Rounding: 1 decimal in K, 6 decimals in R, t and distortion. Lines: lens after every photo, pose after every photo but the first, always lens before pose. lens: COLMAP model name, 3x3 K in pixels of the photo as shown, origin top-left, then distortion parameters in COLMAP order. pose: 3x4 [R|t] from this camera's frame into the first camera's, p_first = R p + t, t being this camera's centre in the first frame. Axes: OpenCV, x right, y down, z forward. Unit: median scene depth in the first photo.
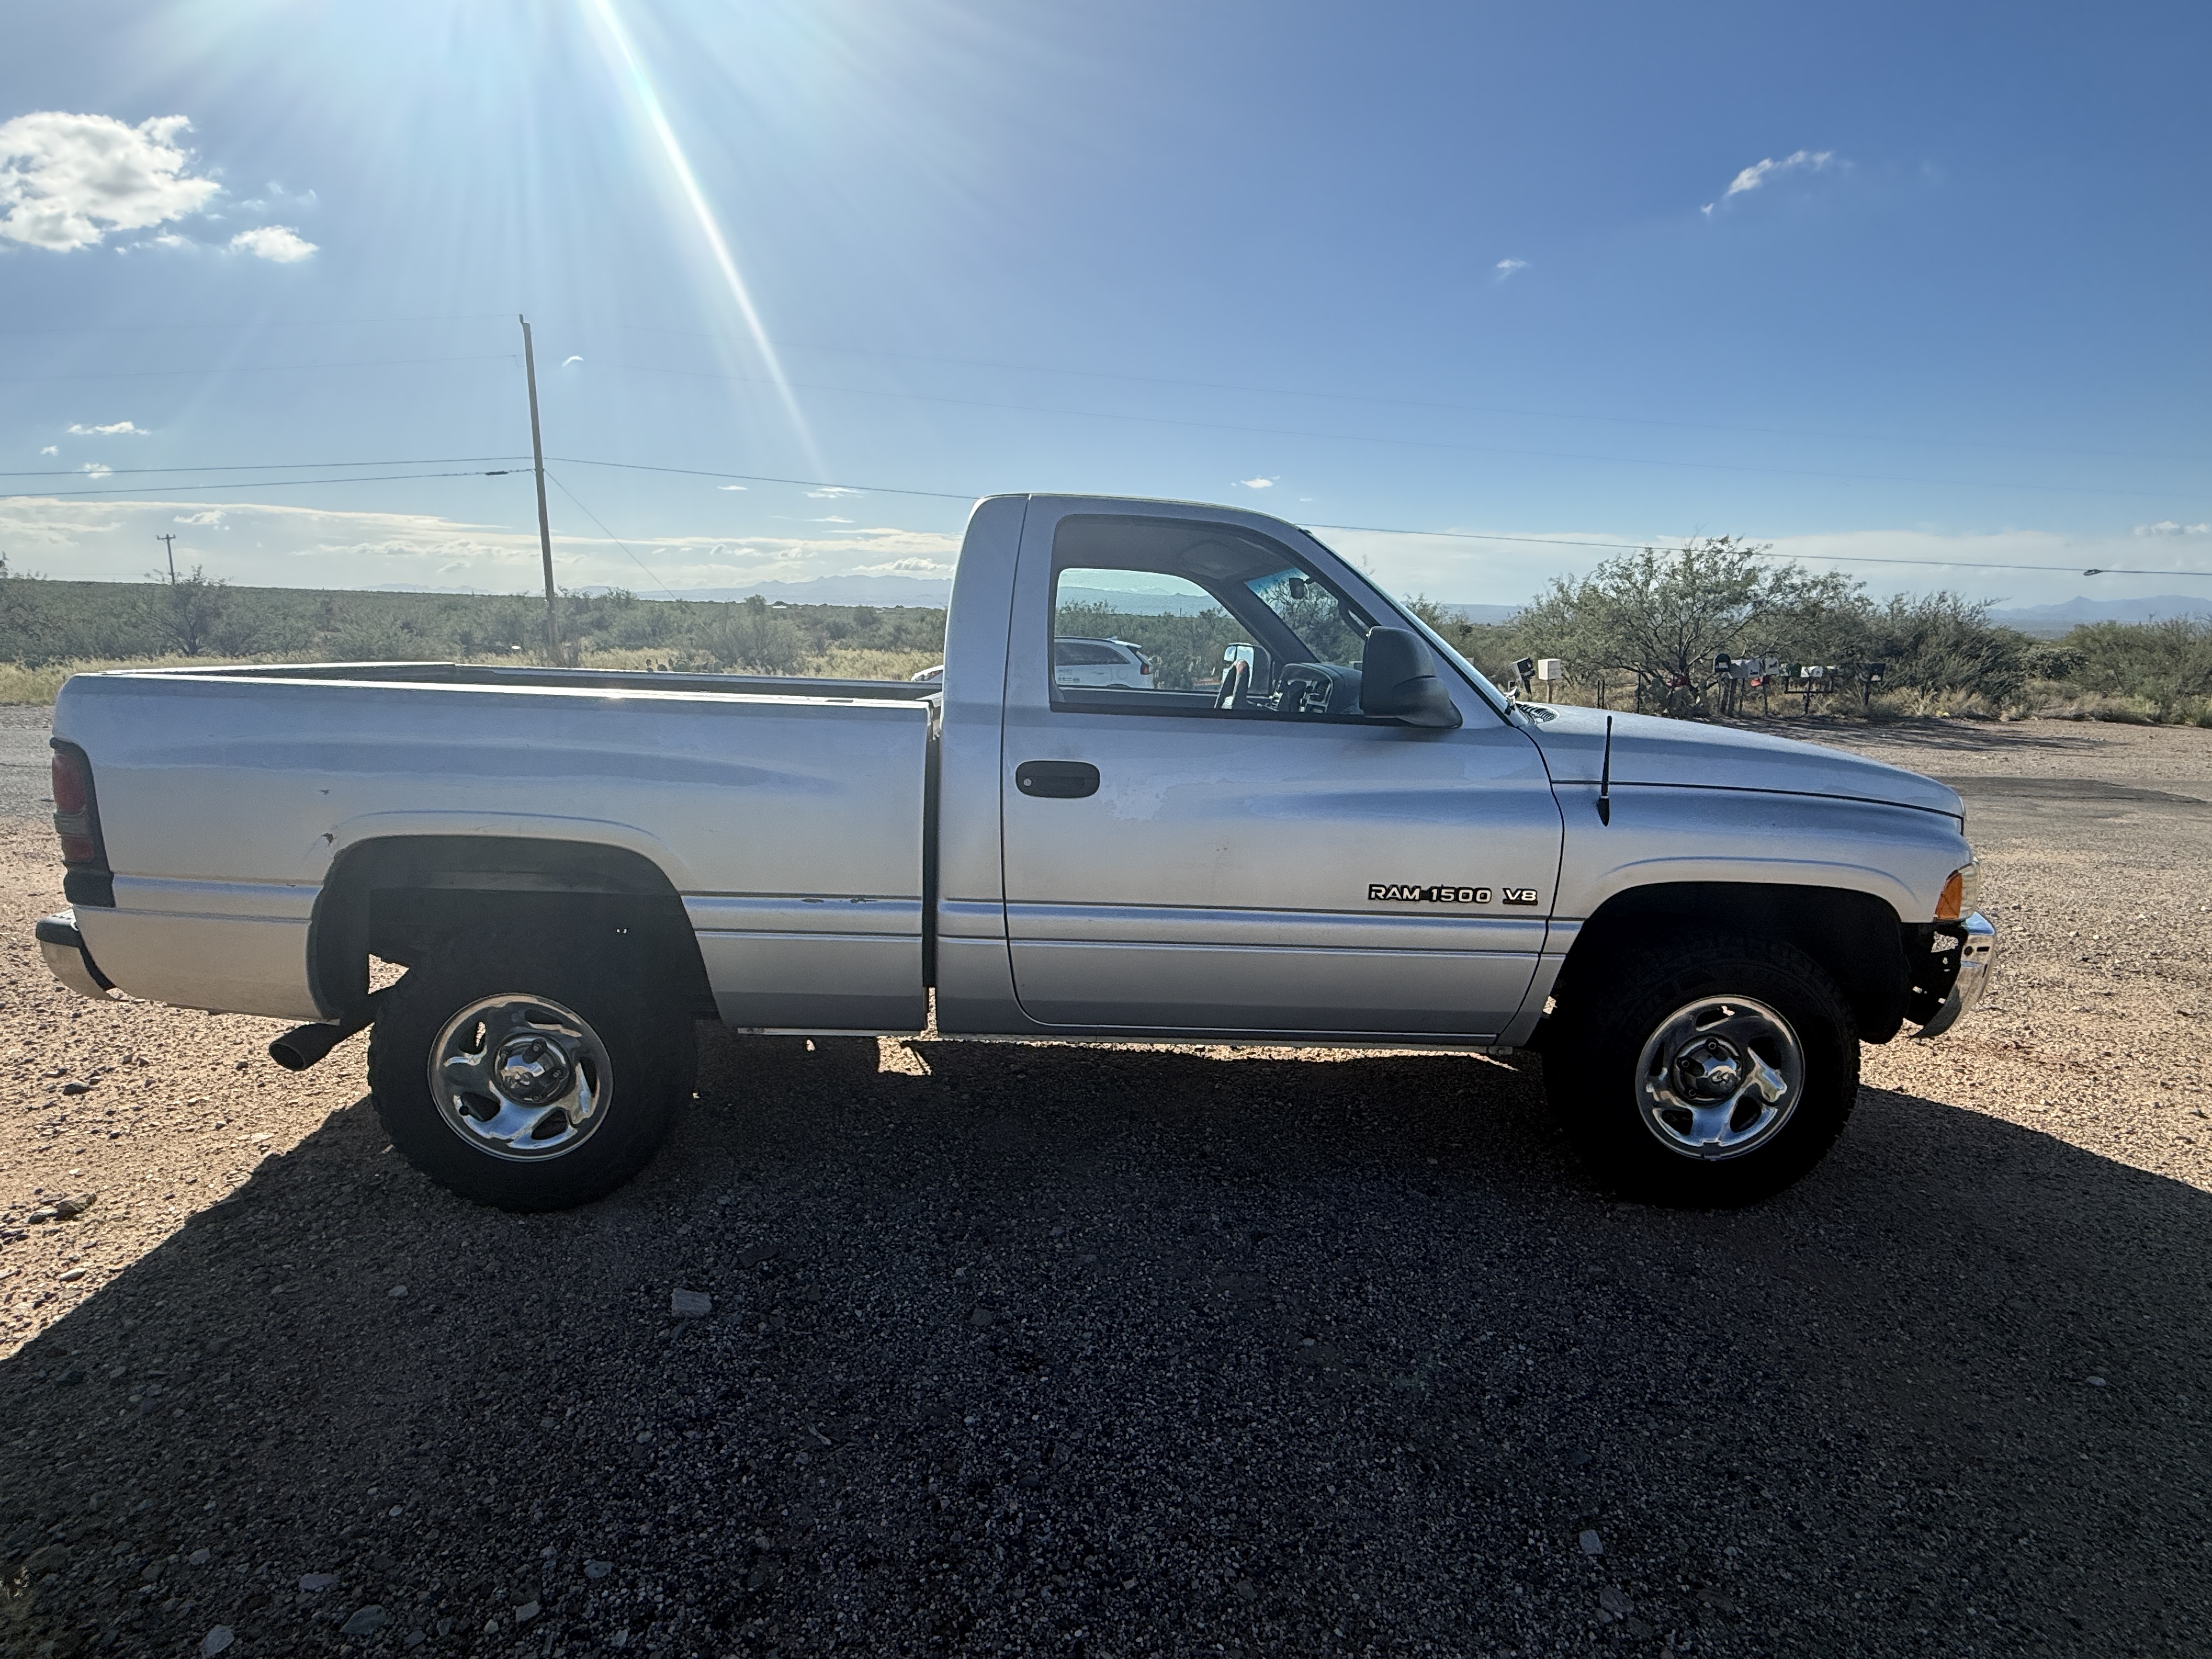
lens RADIAL K [[1128.8, 0, 1105.0], [0, 1128.8, 819.0], [0, 0, 1]] dist [0.006487, 0.000471]
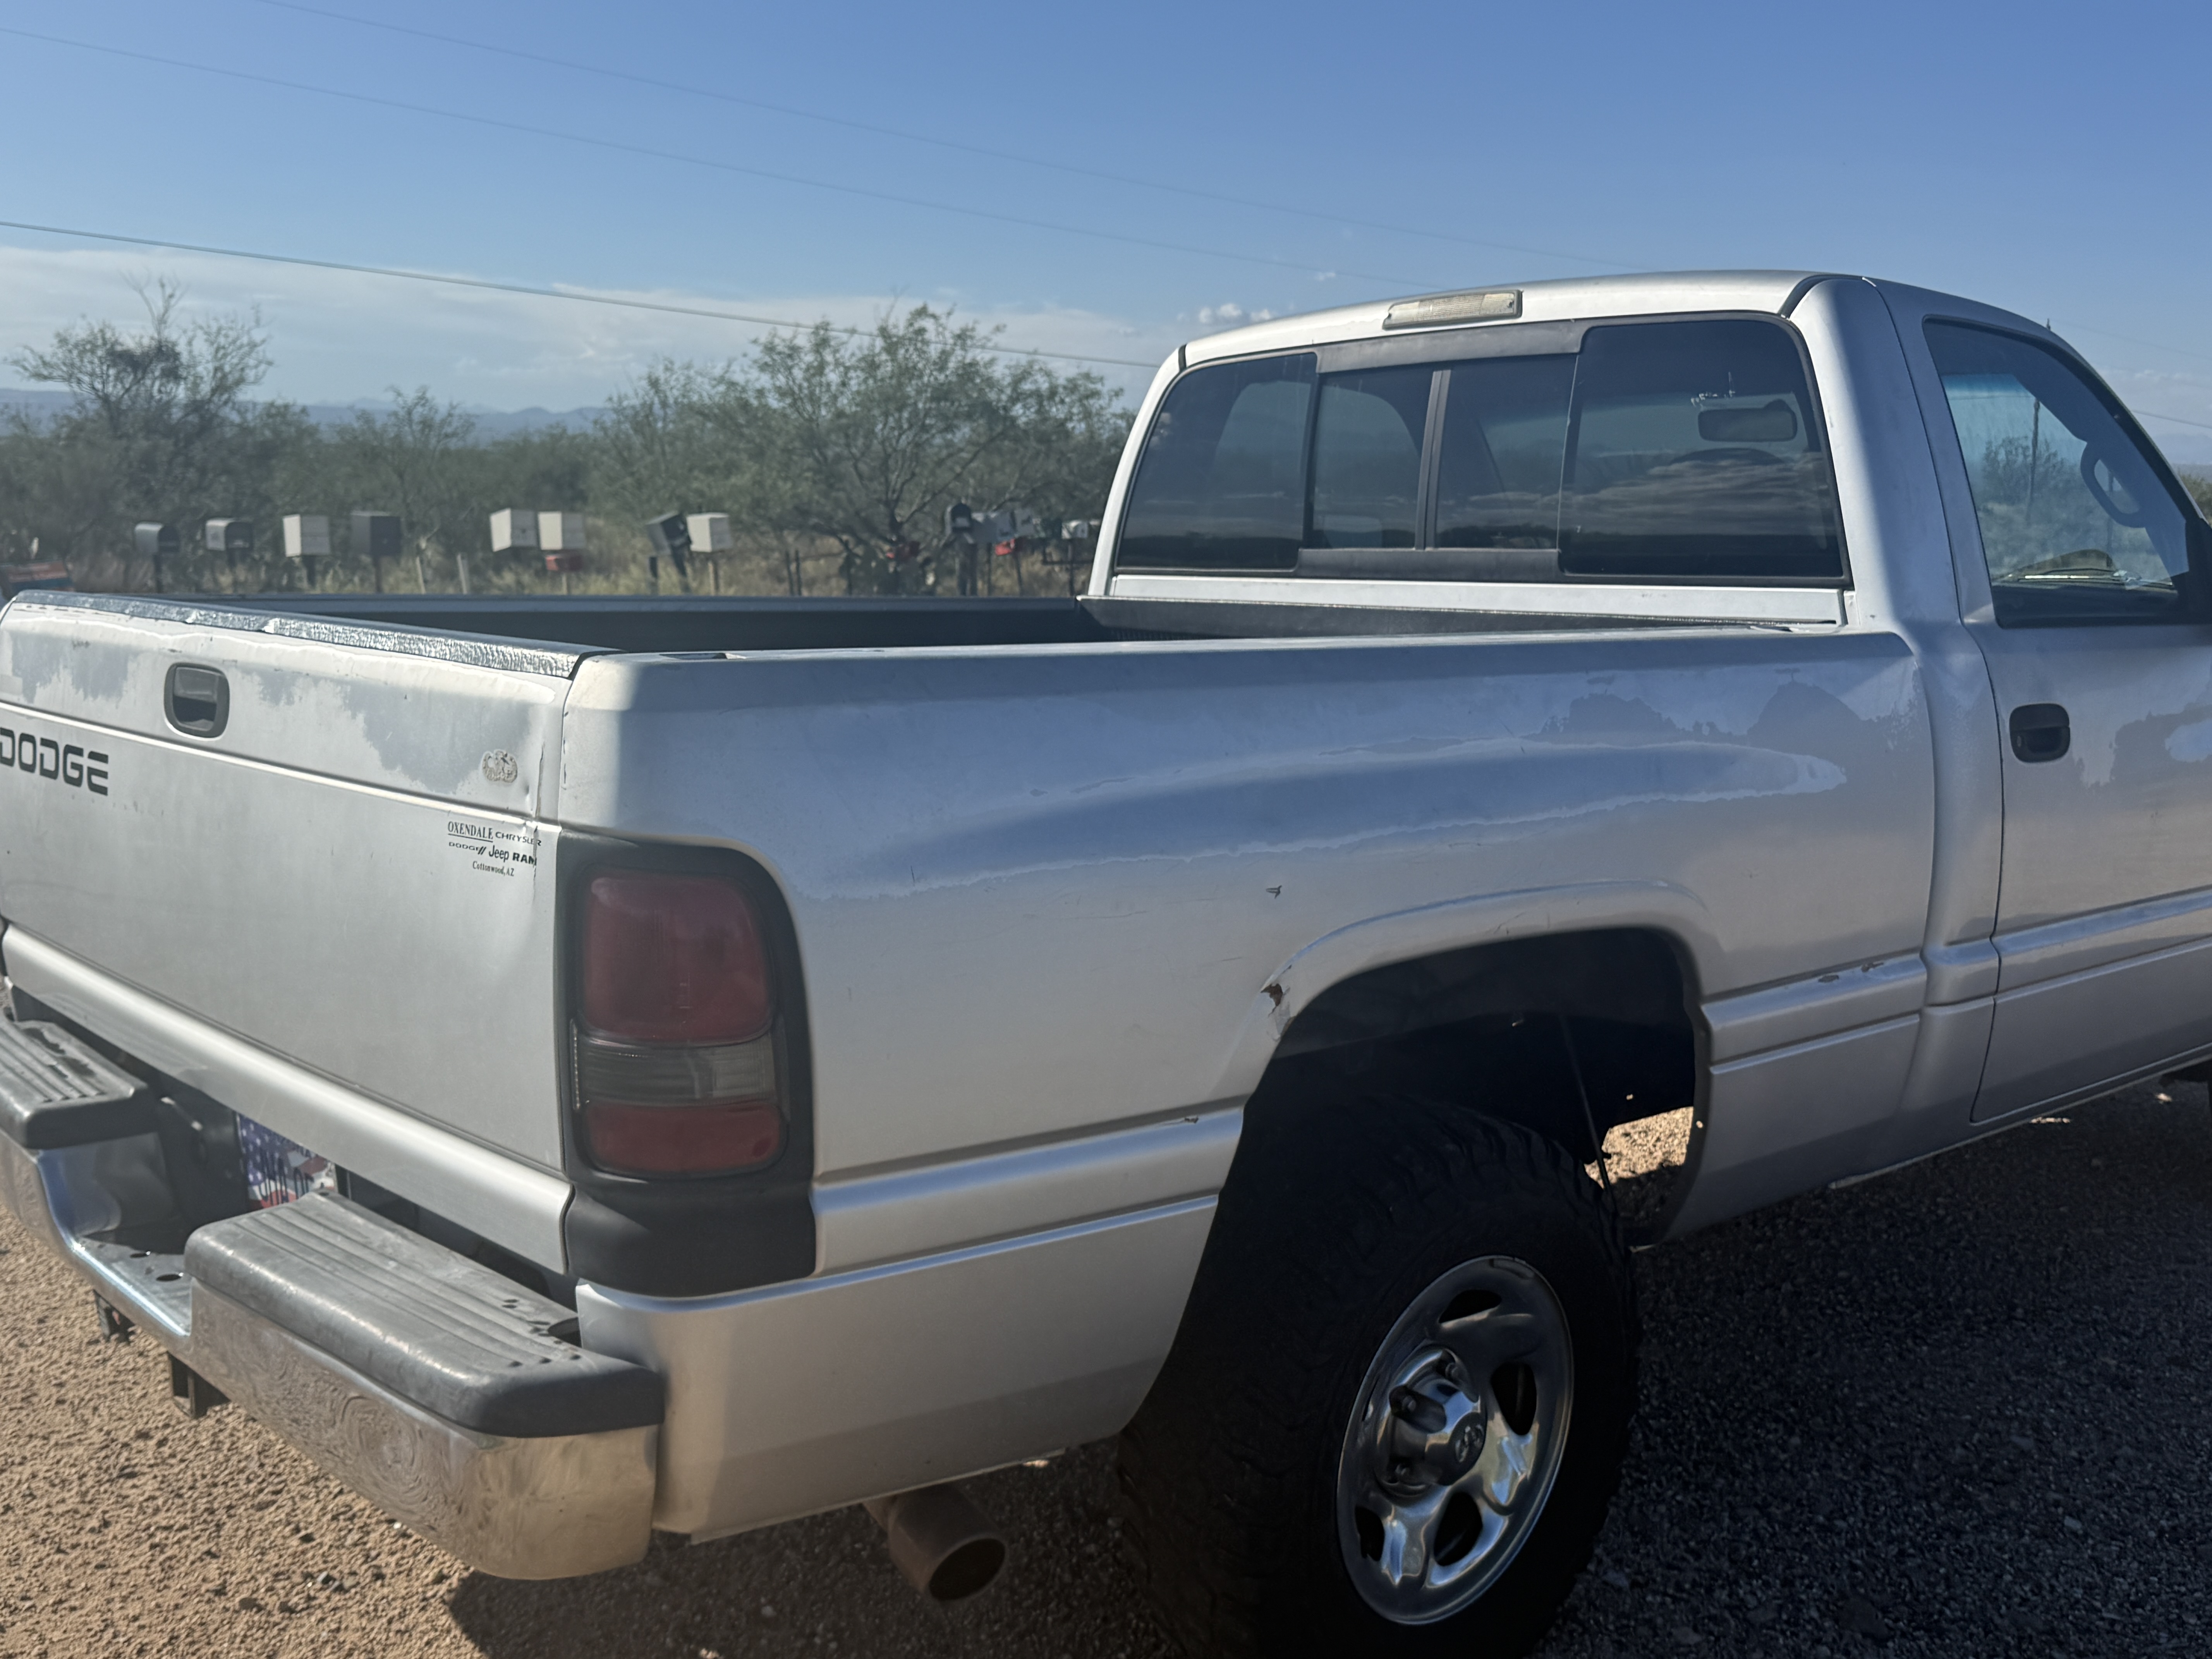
lens RADIAL K [[2216.8, 0, 1105.5], [0, 2216.8, 835.0], [0, 0, 1]] dist [0.071902, 0.000000]
pose [[0.751886, -0.108372, 0.650325, -0.186912], [0.105627, 0.993457, 0.043430, -0.012996], [-0.650777, 0.036037, 0.758414, 0.054866]]
